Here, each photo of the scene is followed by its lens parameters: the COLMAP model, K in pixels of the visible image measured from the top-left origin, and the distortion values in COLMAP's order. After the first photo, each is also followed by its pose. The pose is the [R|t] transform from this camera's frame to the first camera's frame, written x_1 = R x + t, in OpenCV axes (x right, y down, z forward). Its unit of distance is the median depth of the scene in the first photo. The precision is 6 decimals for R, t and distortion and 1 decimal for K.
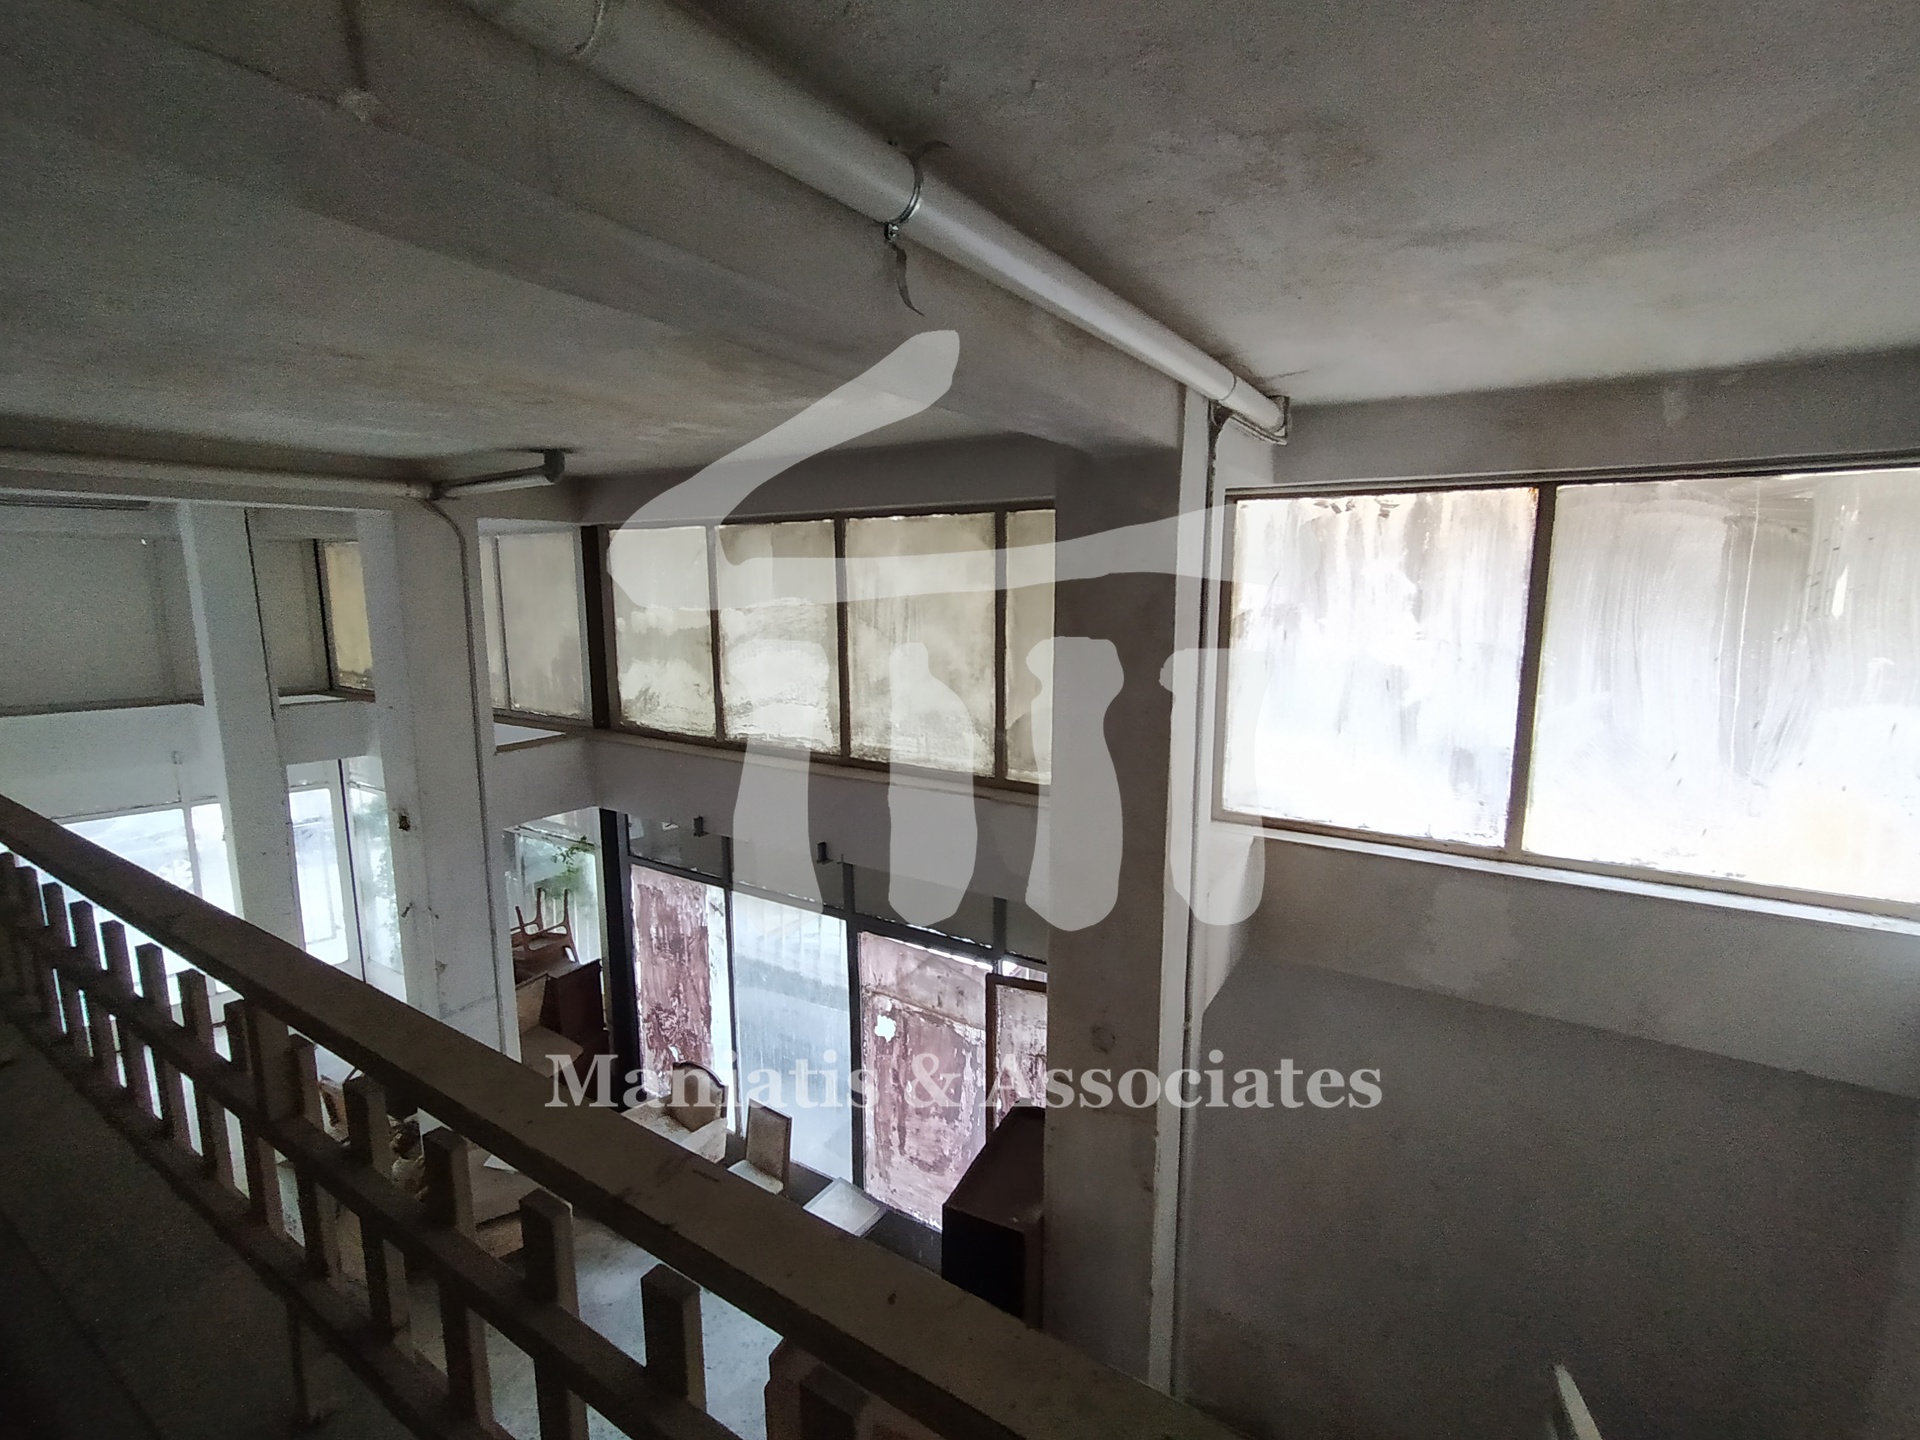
lens RADIAL K [[875.6, 0, 955.9], [0, 875.6, 718.3], [0, 0, 1]] dist [-0.006546, 0.005411]
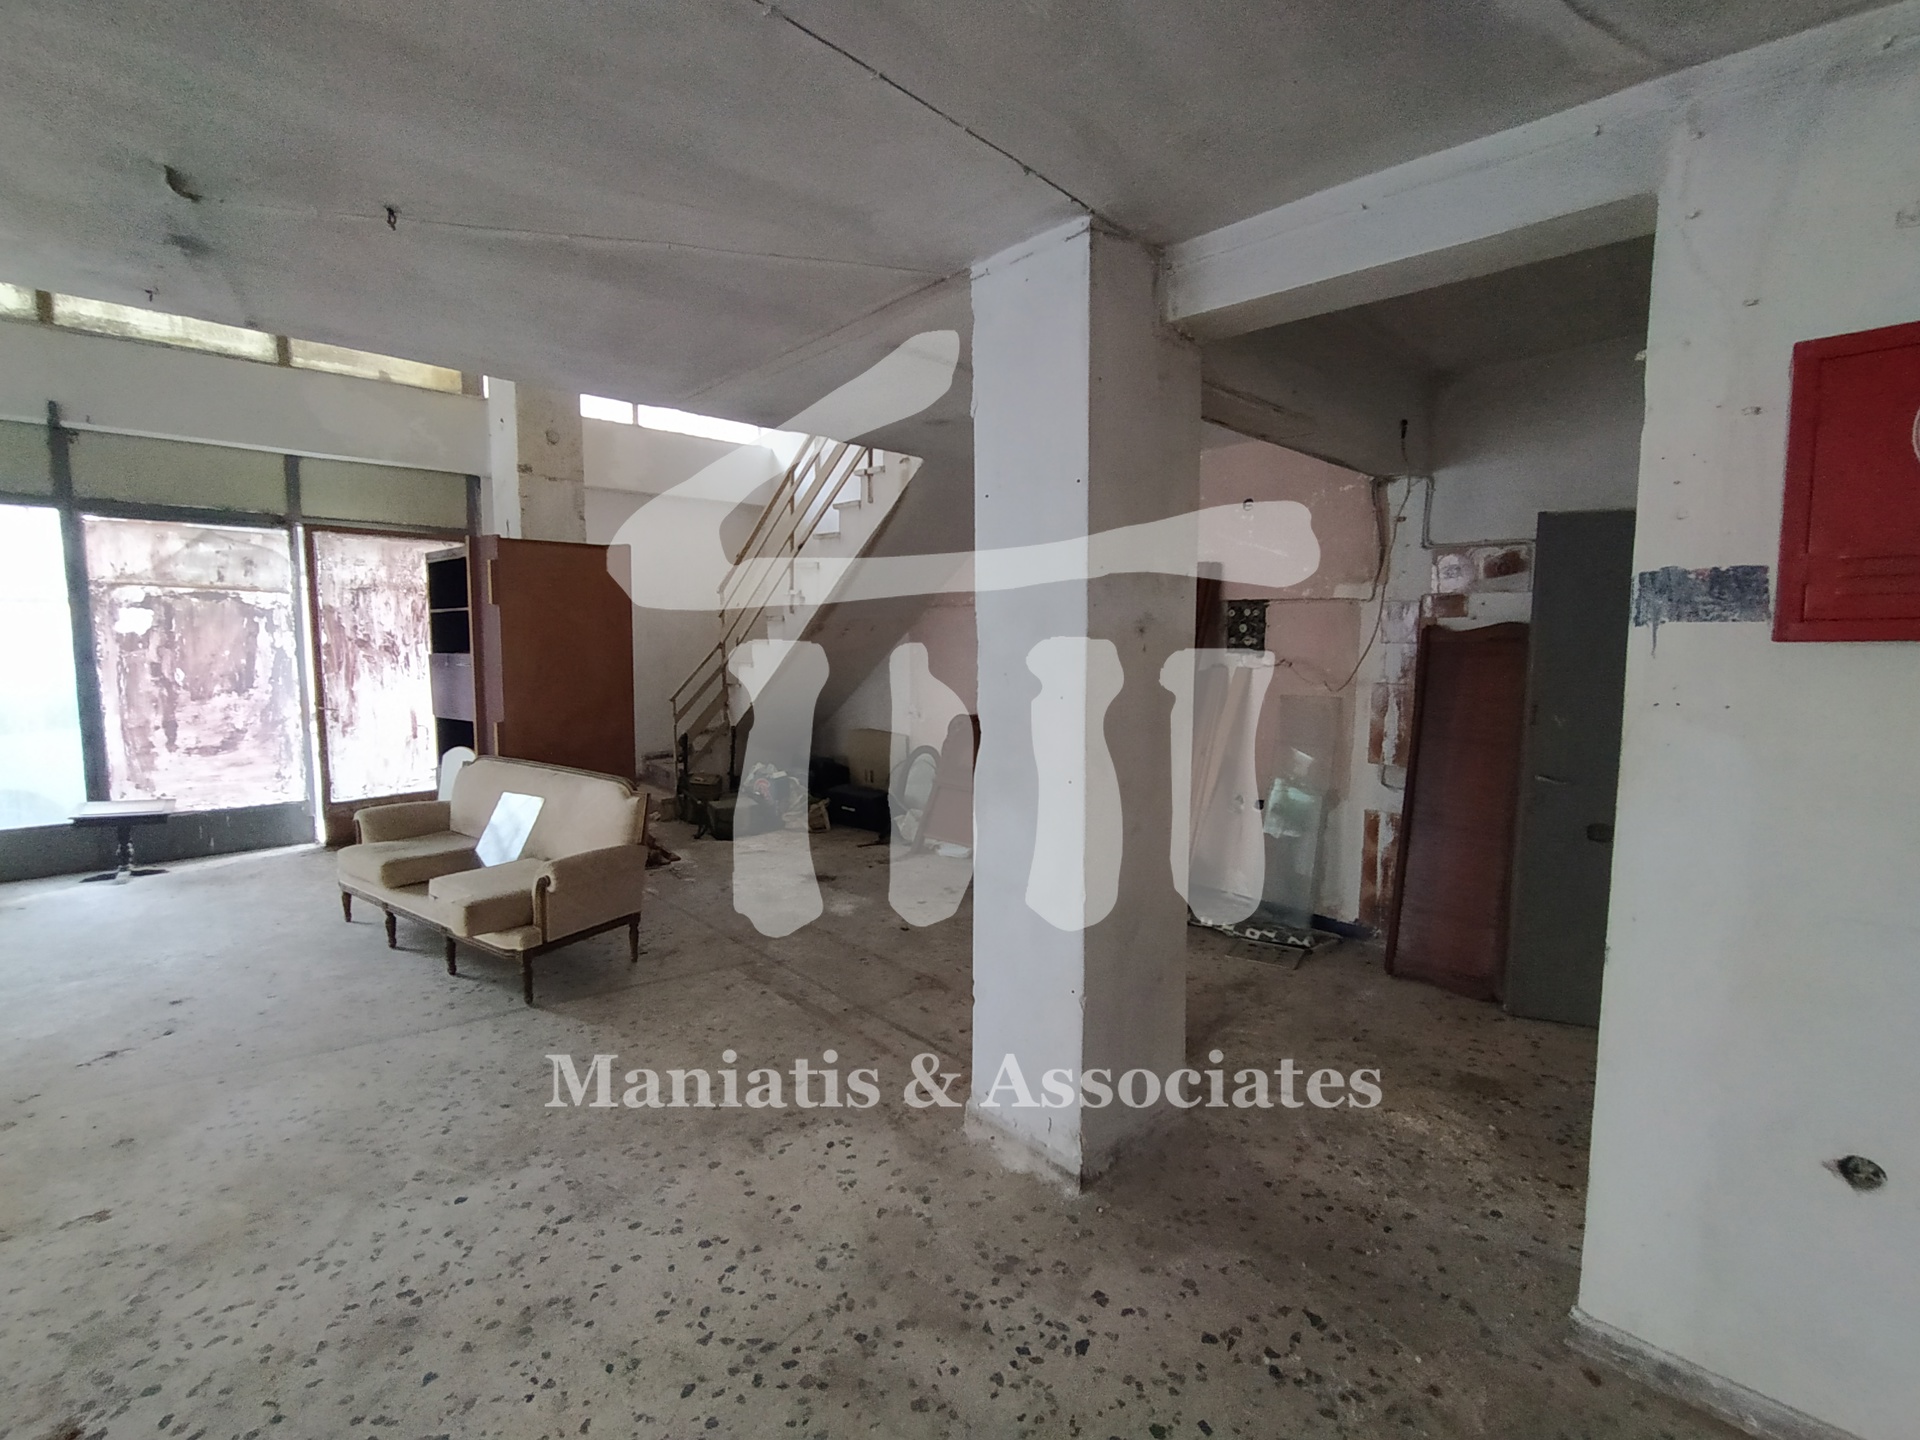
lens RADIAL K [[868.0, 0, 962.5], [0, 868.0, 718.5], [0, 0, 1]] dist [-0.005838, 0.003721]
pose [[0.242815, -0.090958, 0.965799, -0.802879], [0.145814, 0.987705, 0.056362, 0.540709], [-0.959051, 0.127142, 0.253093, -0.127507]]
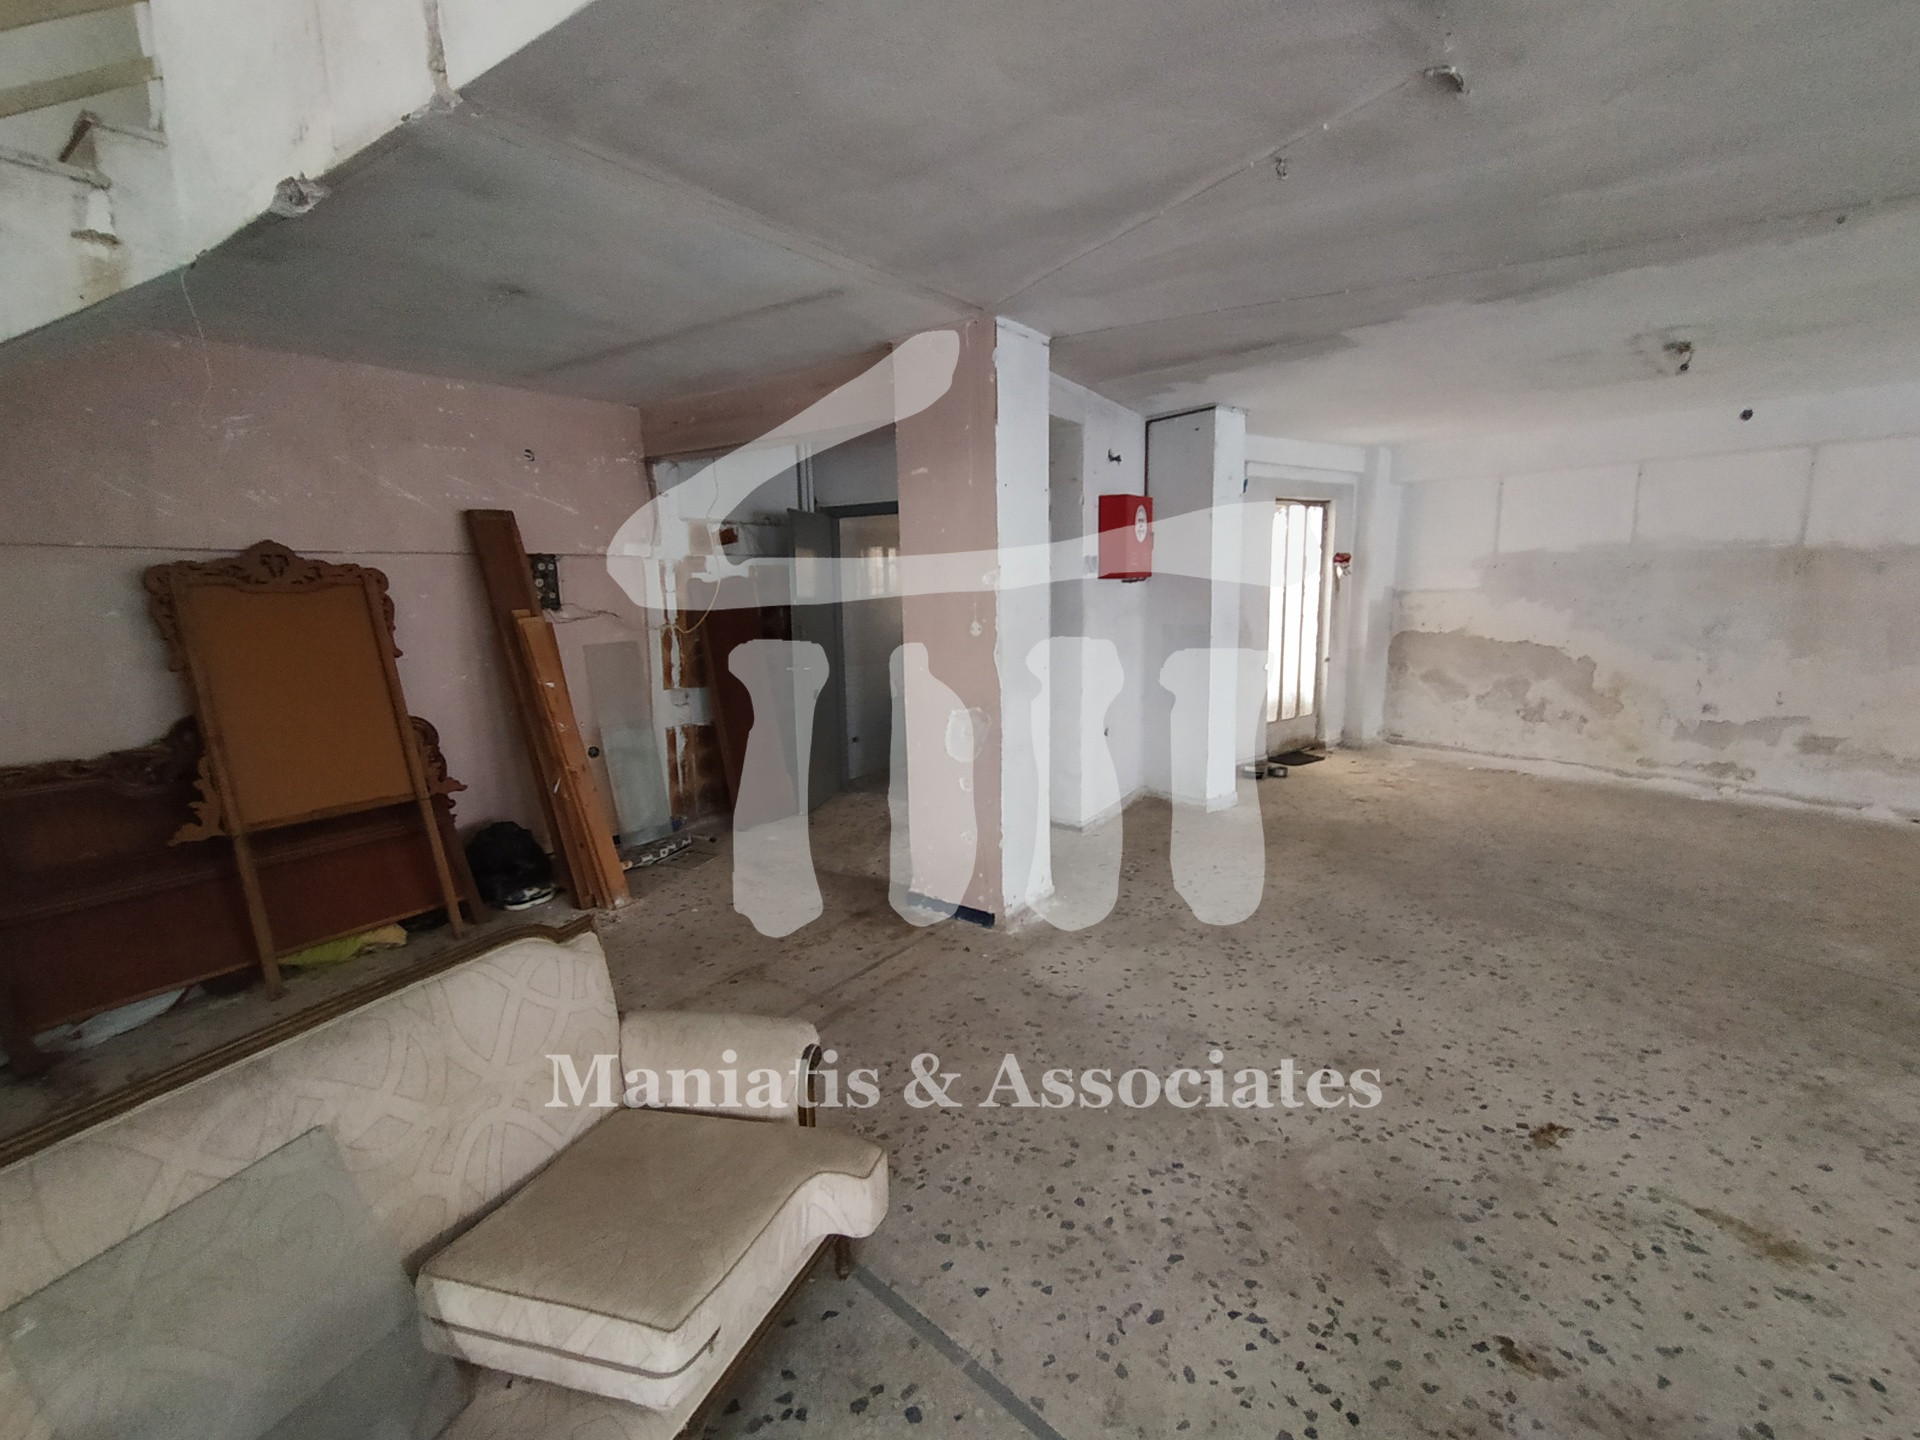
lens RADIAL K [[875.6, 0, 955.9], [0, 875.6, 718.3], [0, 0, 1]] dist [-0.006546, 0.005411]
pose [[-0.999015, 0.015637, 0.041526, -0.356188], [0.027753, 0.950403, 0.309779, 0.419851], [-0.034622, 0.310626, -0.949901, 0.611825]]
